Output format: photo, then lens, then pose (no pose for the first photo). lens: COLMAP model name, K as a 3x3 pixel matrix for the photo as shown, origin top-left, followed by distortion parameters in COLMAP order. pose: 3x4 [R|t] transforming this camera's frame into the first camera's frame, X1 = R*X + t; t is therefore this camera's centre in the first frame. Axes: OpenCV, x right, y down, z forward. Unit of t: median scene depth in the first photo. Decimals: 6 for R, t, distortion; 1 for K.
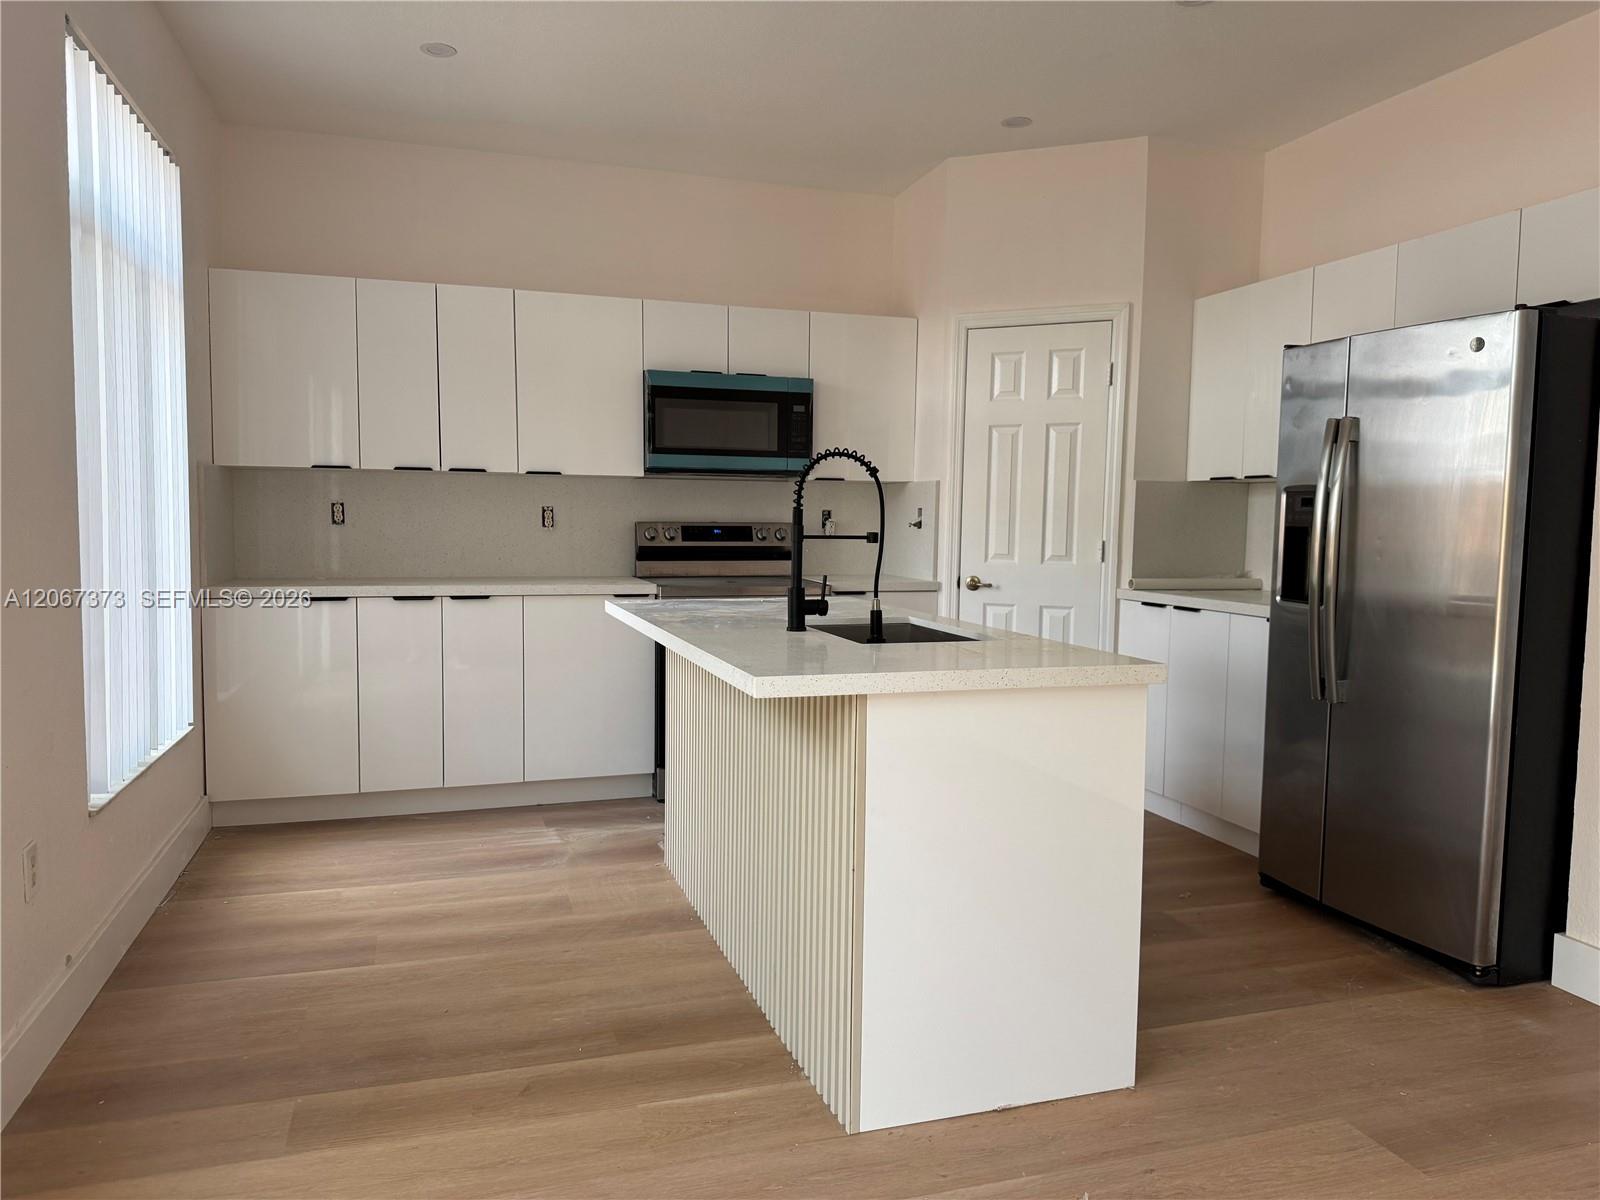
lens RADIAL K [[1117.8, 0, 800.0], [0, 1117.8, 600.0], [0, 0, 1]] dist [0.127490, -0.201067]
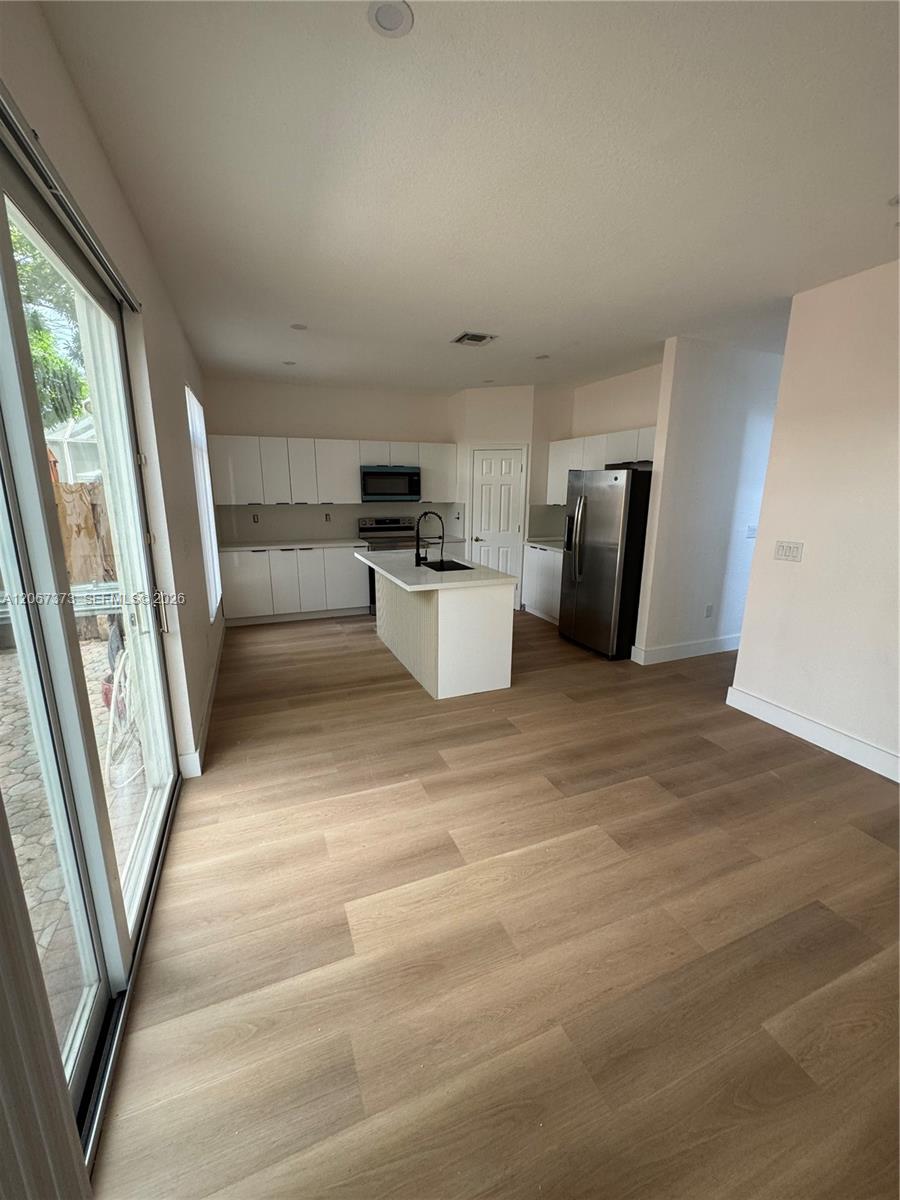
lens RADIAL K [[481.3, 0, 450.0], [0, 481.3, 600.0], [0, 0, 1]] dist [0.000527, 0.000004]
pose [[0.997266, -0.023774, 0.069968, -0.007765], [0.012394, 0.987233, 0.158802, -0.072042], [-0.072850, -0.157500, 0.984828, -0.317884]]
